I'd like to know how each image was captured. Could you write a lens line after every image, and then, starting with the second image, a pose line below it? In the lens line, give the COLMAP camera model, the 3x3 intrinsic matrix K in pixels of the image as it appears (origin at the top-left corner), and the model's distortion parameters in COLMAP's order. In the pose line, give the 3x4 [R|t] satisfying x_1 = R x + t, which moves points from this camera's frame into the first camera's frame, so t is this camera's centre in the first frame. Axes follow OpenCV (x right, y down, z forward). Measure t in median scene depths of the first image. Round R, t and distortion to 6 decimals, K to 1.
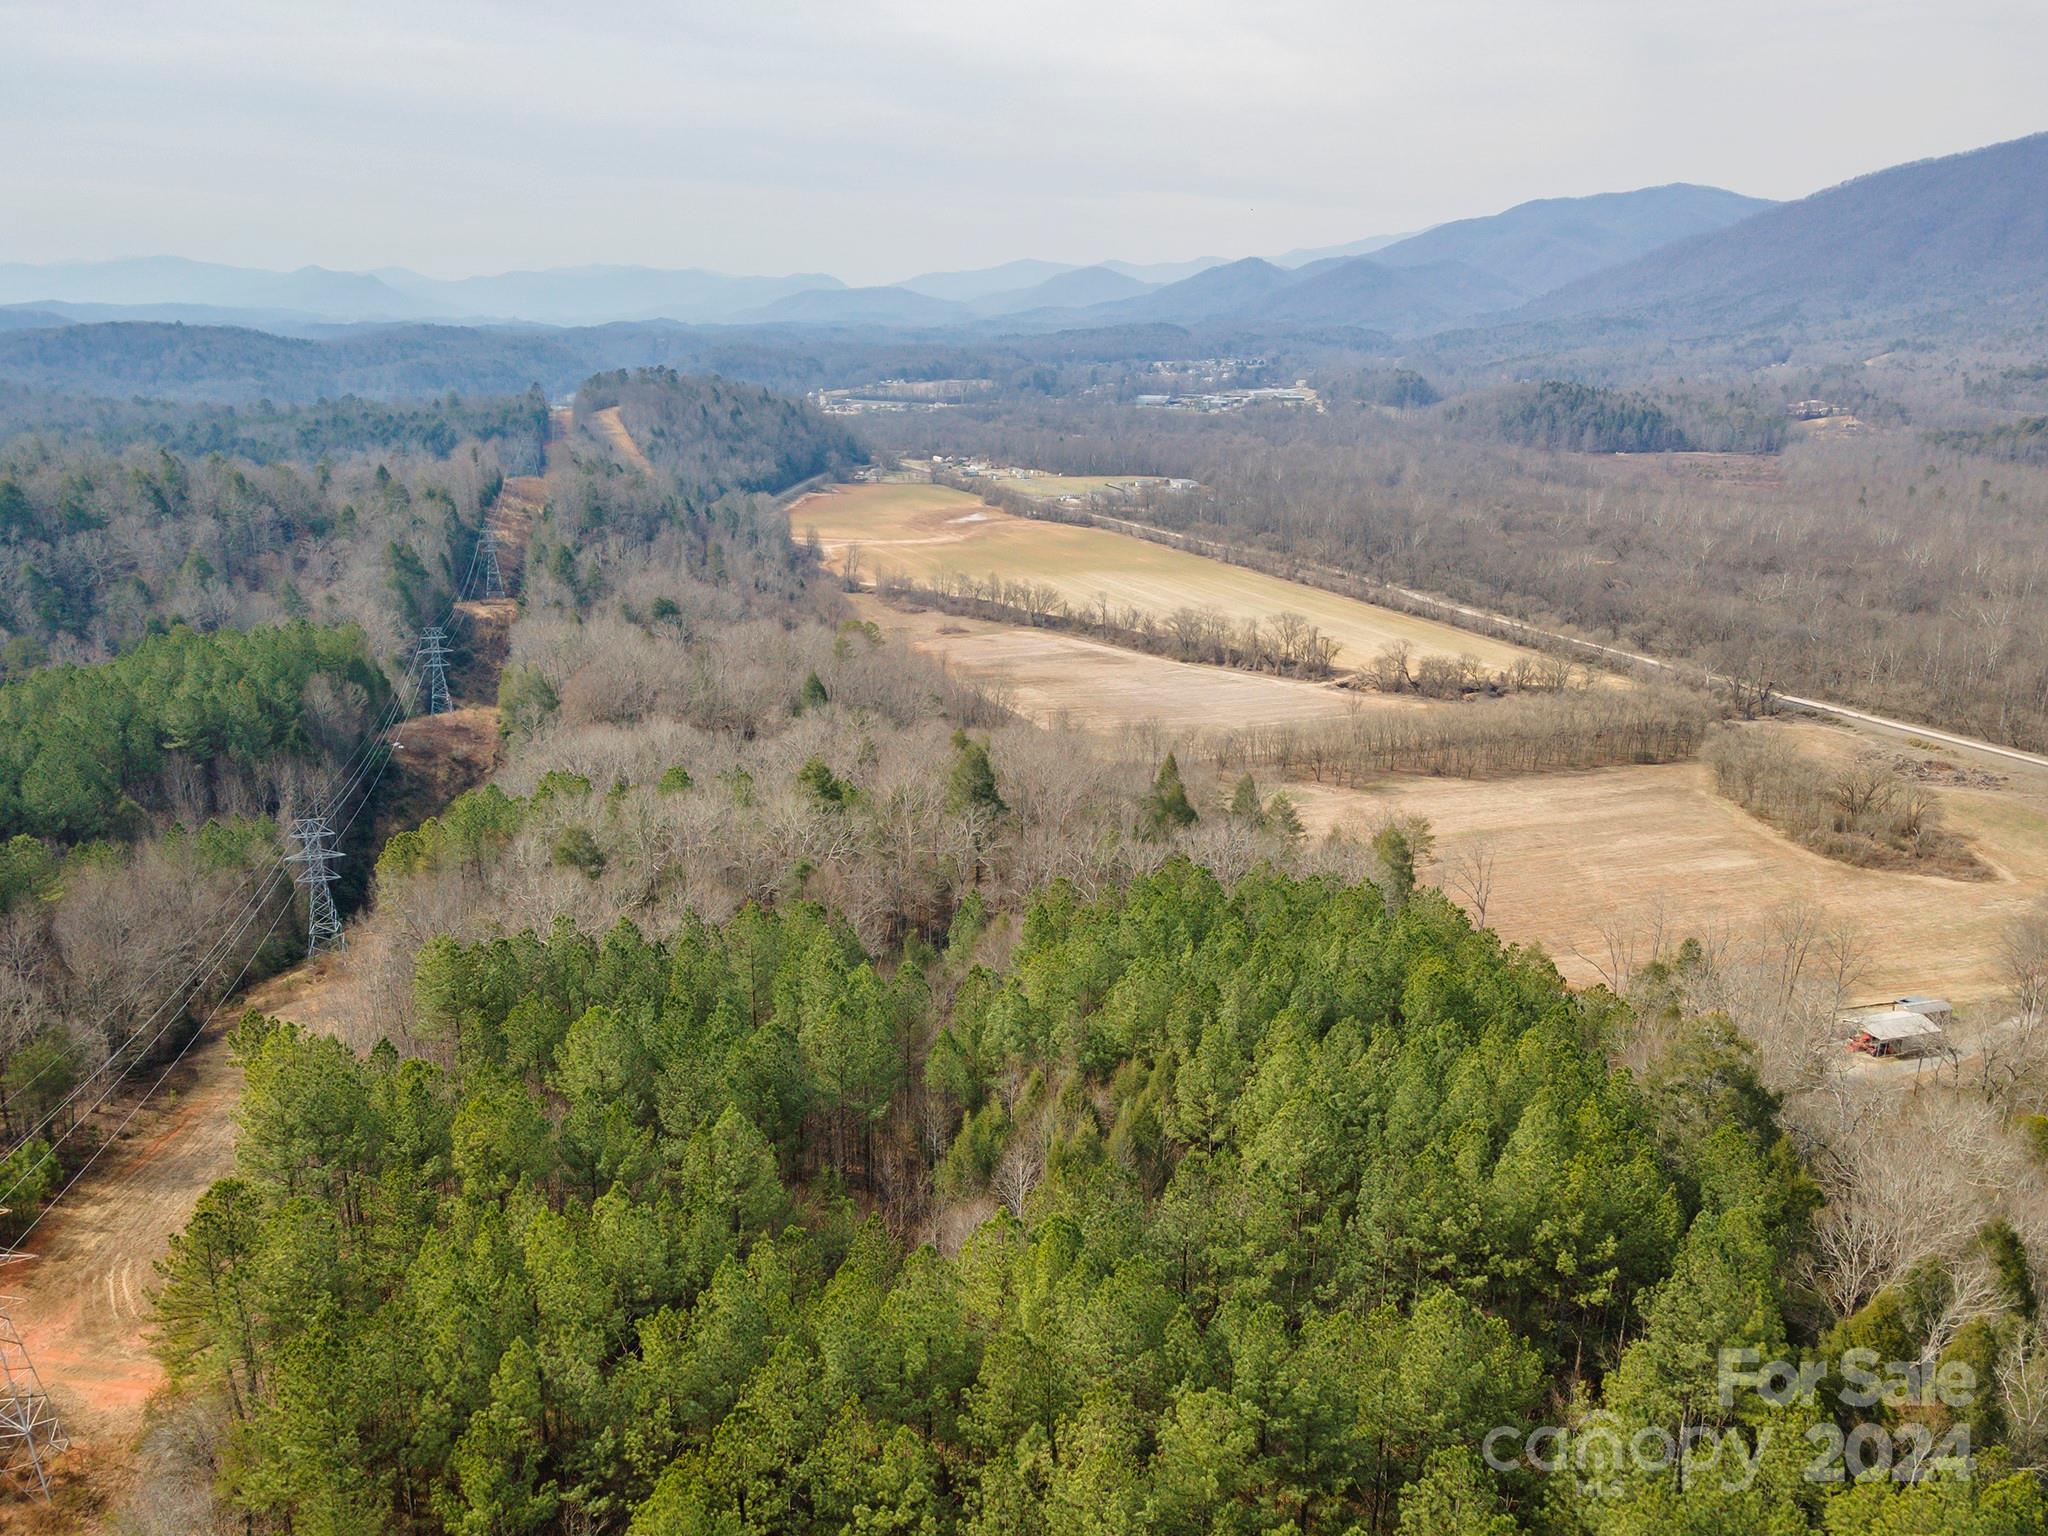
lens RADIAL K [[1483.6, 0, 1011.8], [0, 1483.6, 760.8], [0, 0, 1]] dist [0.040989, 0.024529]
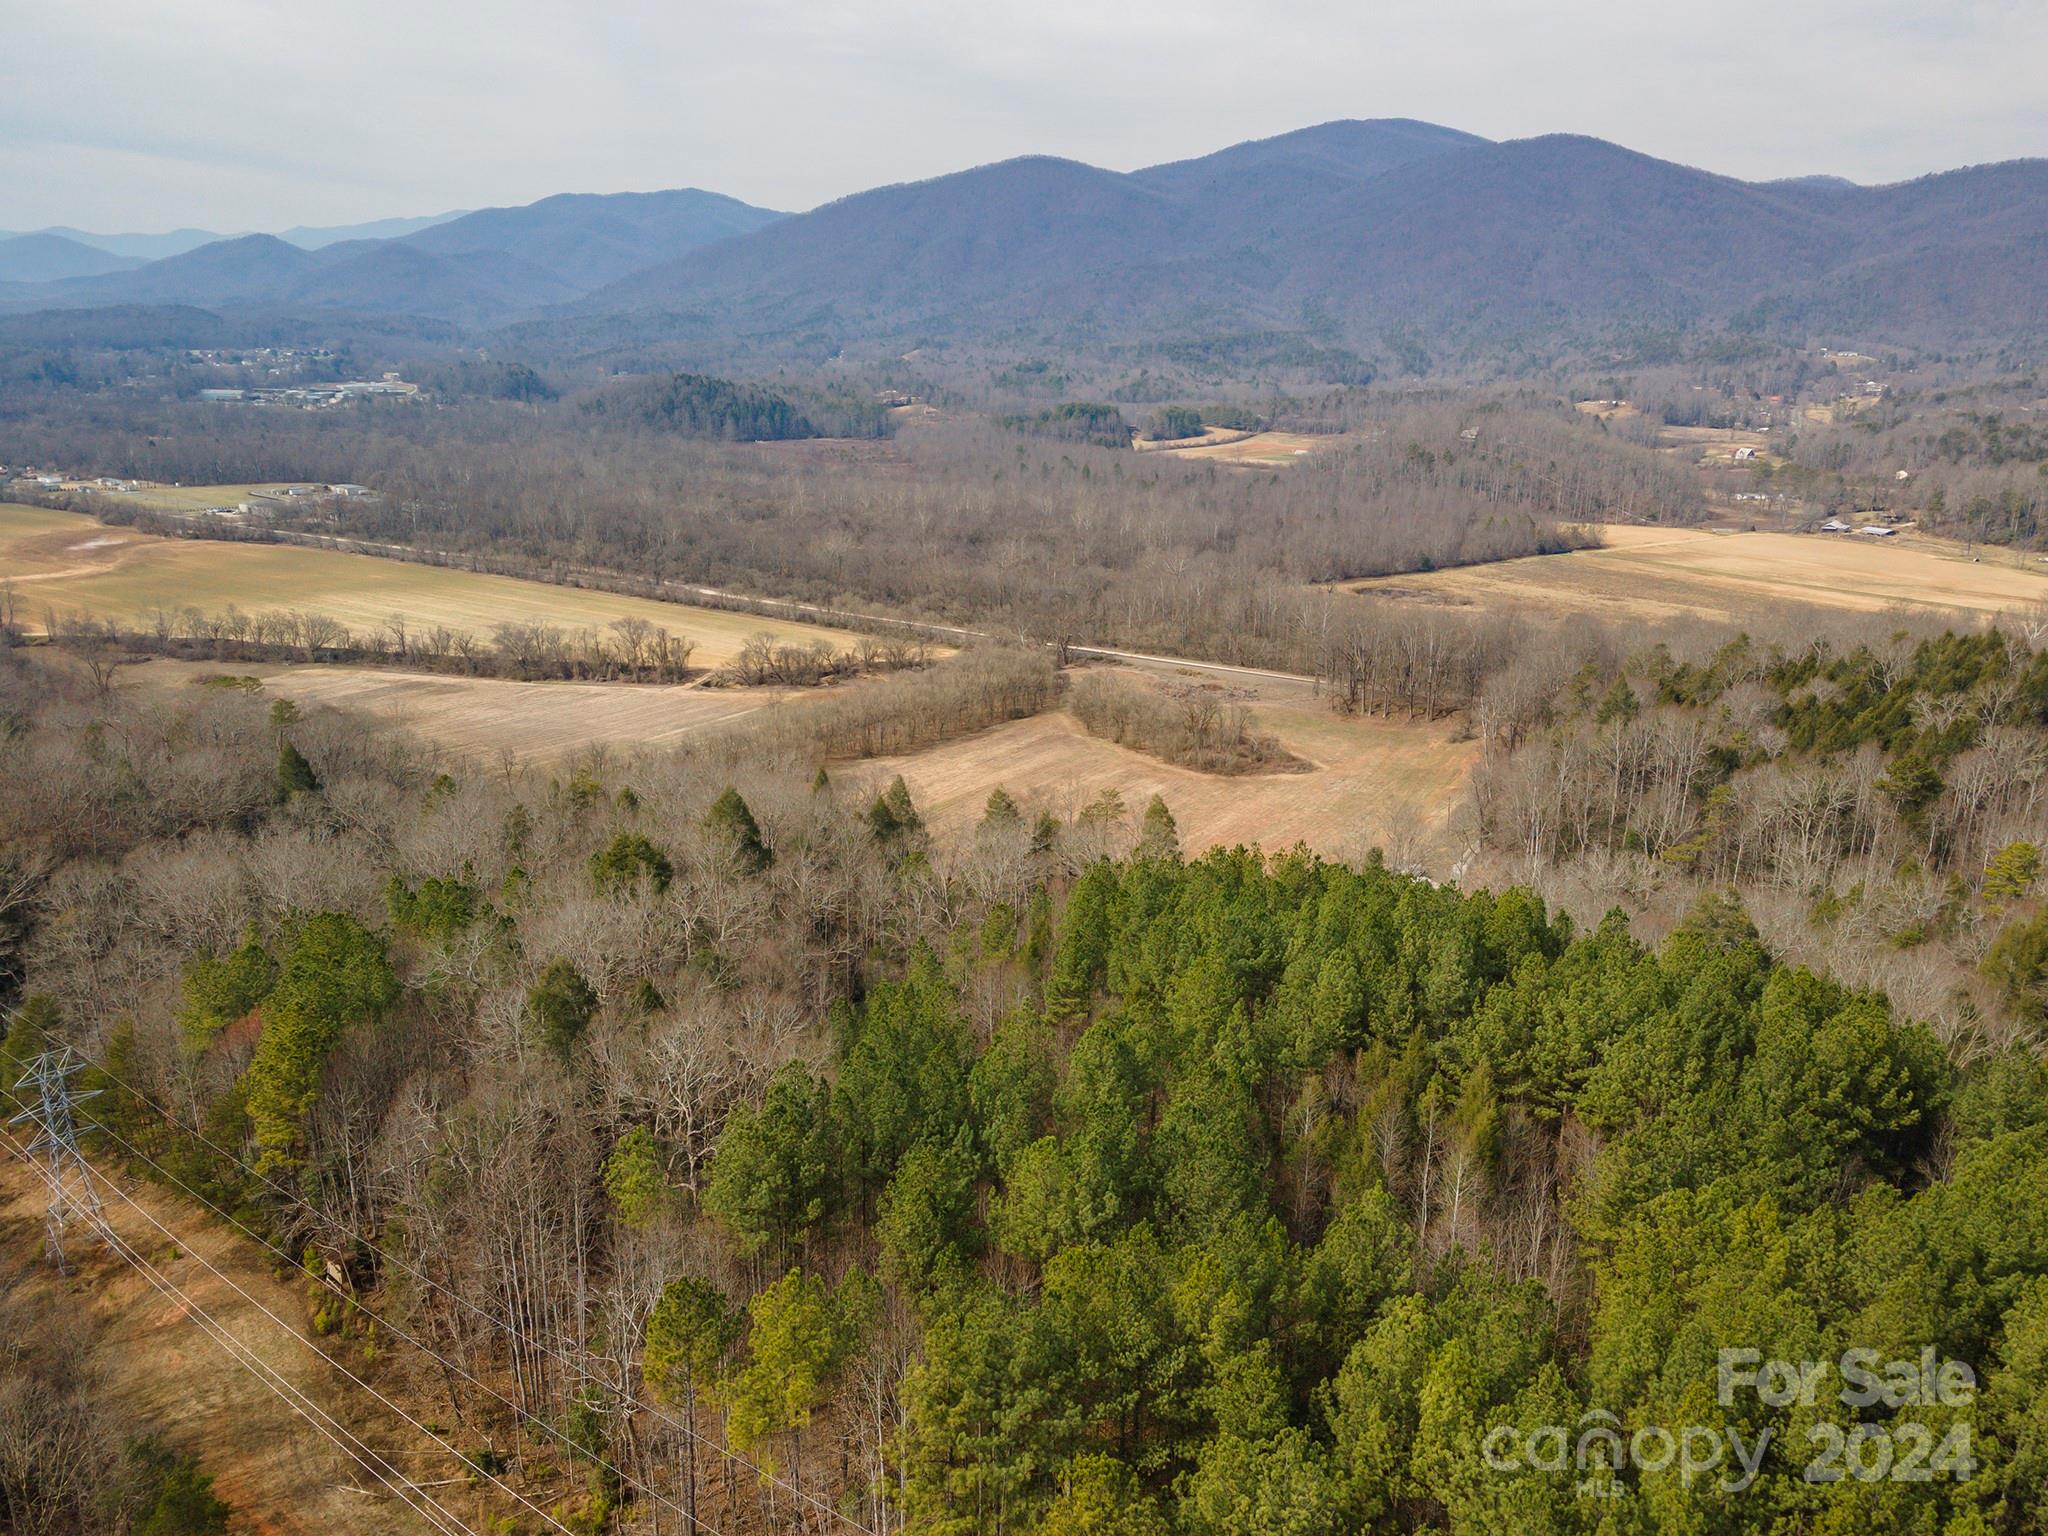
lens RADIAL K [[1483.6, 0, 1009.6], [0, 1483.6, 766.7], [0, 0, 1]] dist [0.040989, 0.024529]
pose [[0.826077, -0.157588, 0.541075, -0.096617], [0.152761, 0.986777, 0.054175, -0.012246], [-0.542458, 0.037903, 0.839227, 0.039756]]
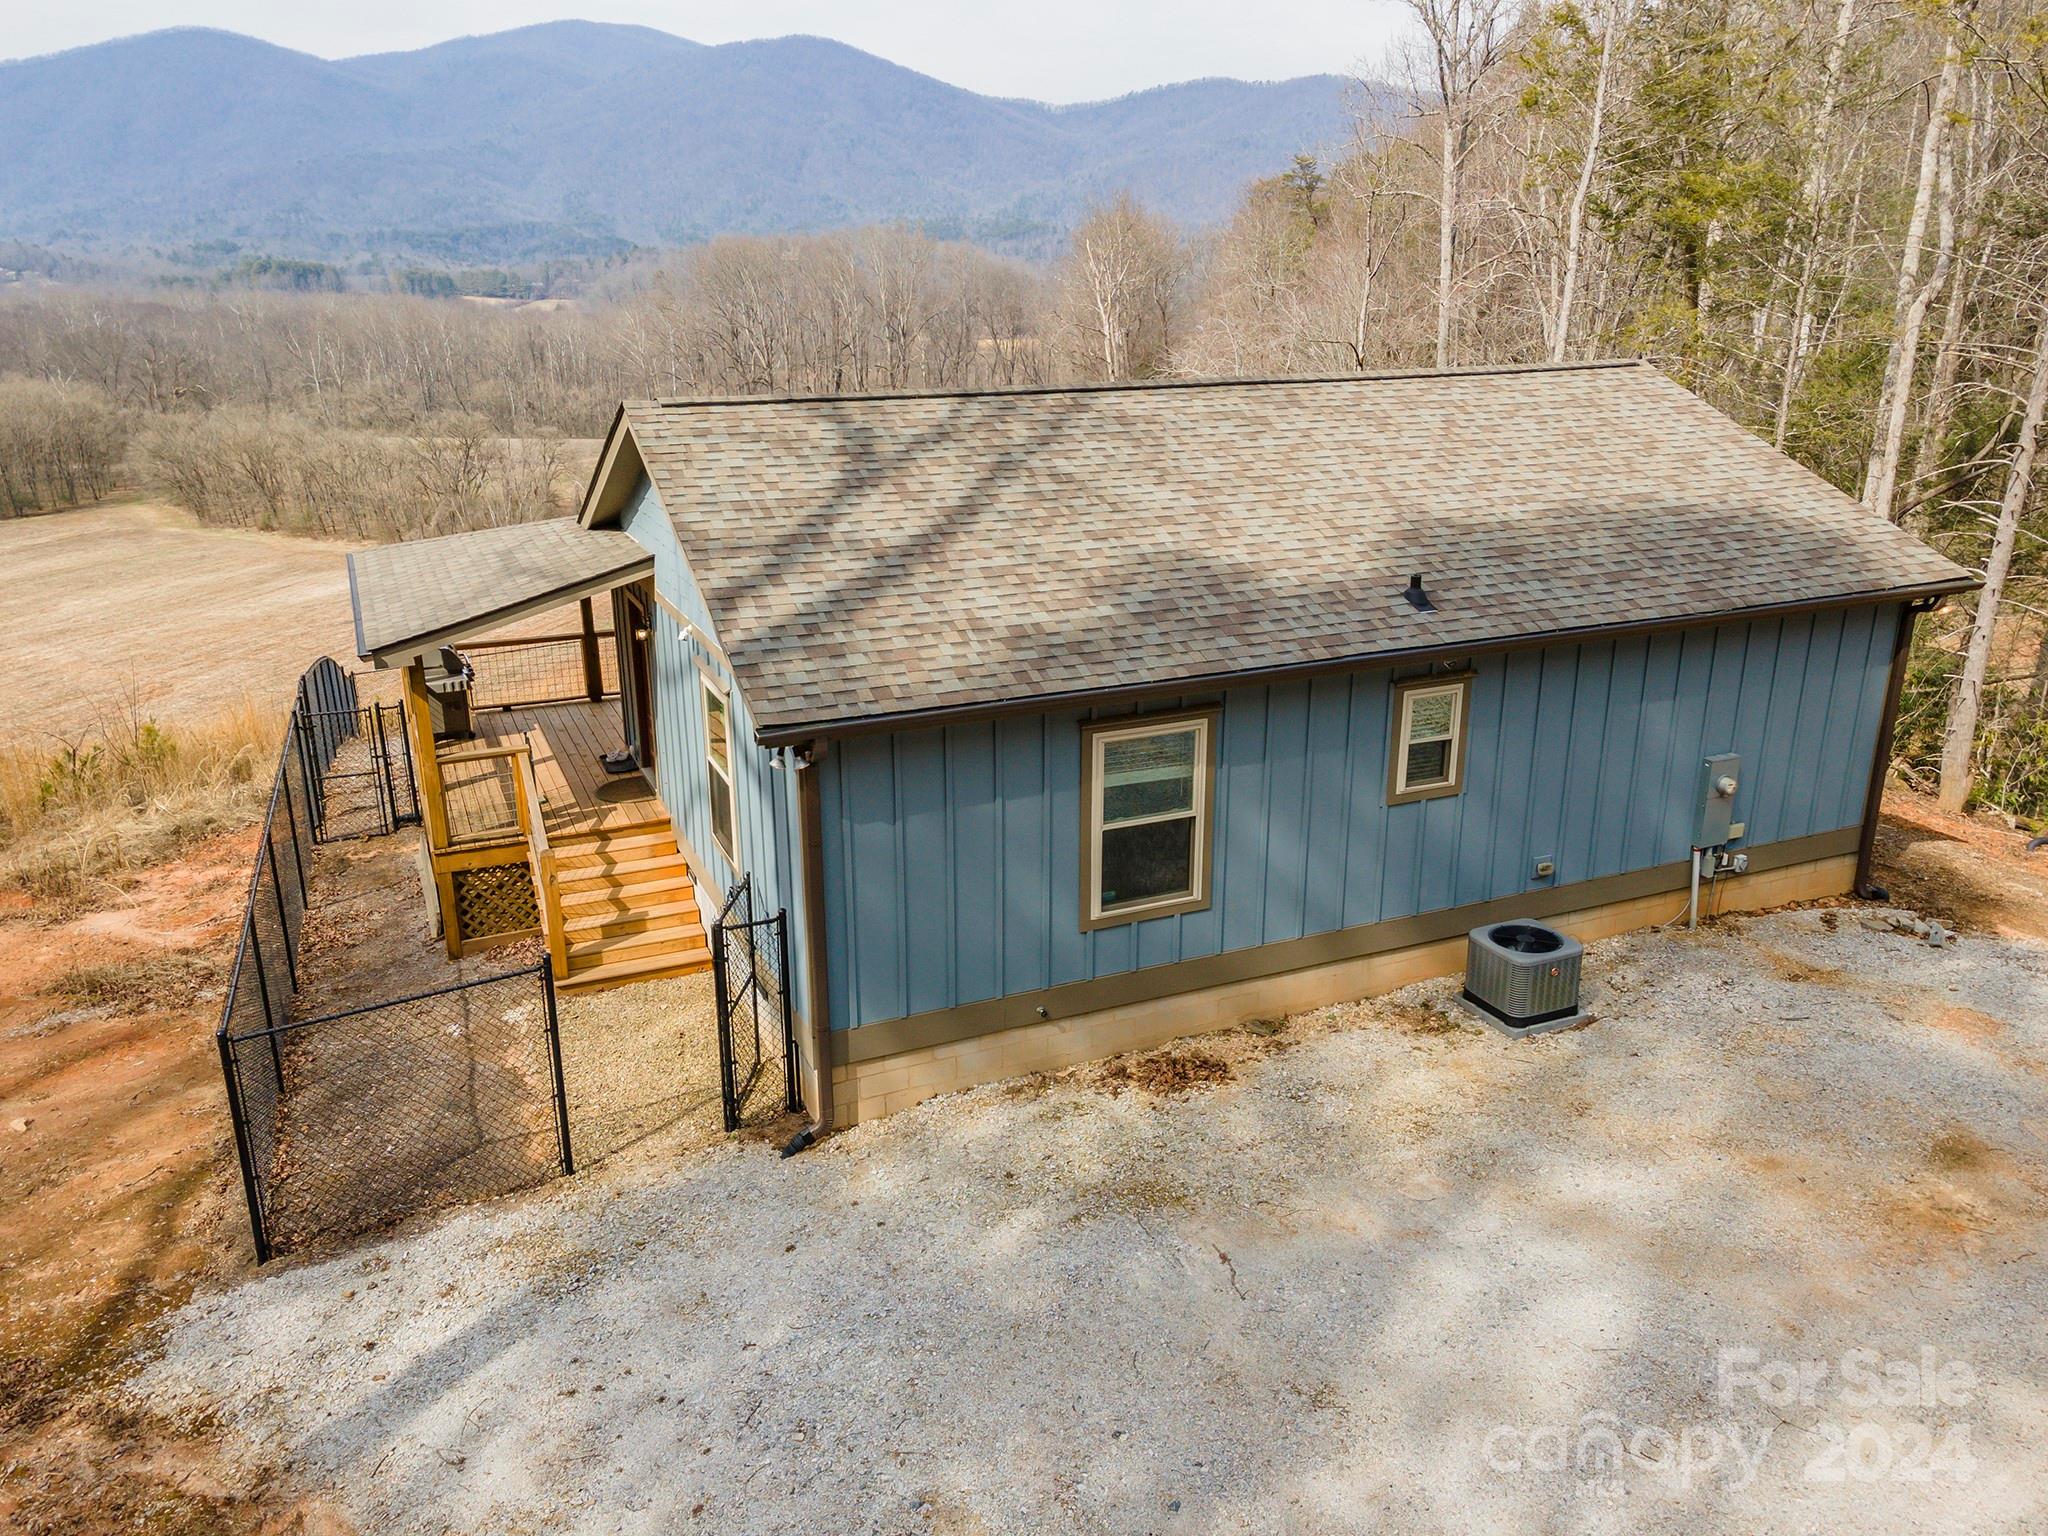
lens RADIAL K [[1483.6, 0, 1025.3], [0, 1483.6, 769.3], [0, 0, 1]] dist [0.040989, 0.024529]
pose [[0.483912, -0.282696, 0.828198, 0.075749], [0.255004, 0.950867, 0.175569, 0.040226], [-0.837139, 0.126234, 0.532224, 0.243115]]
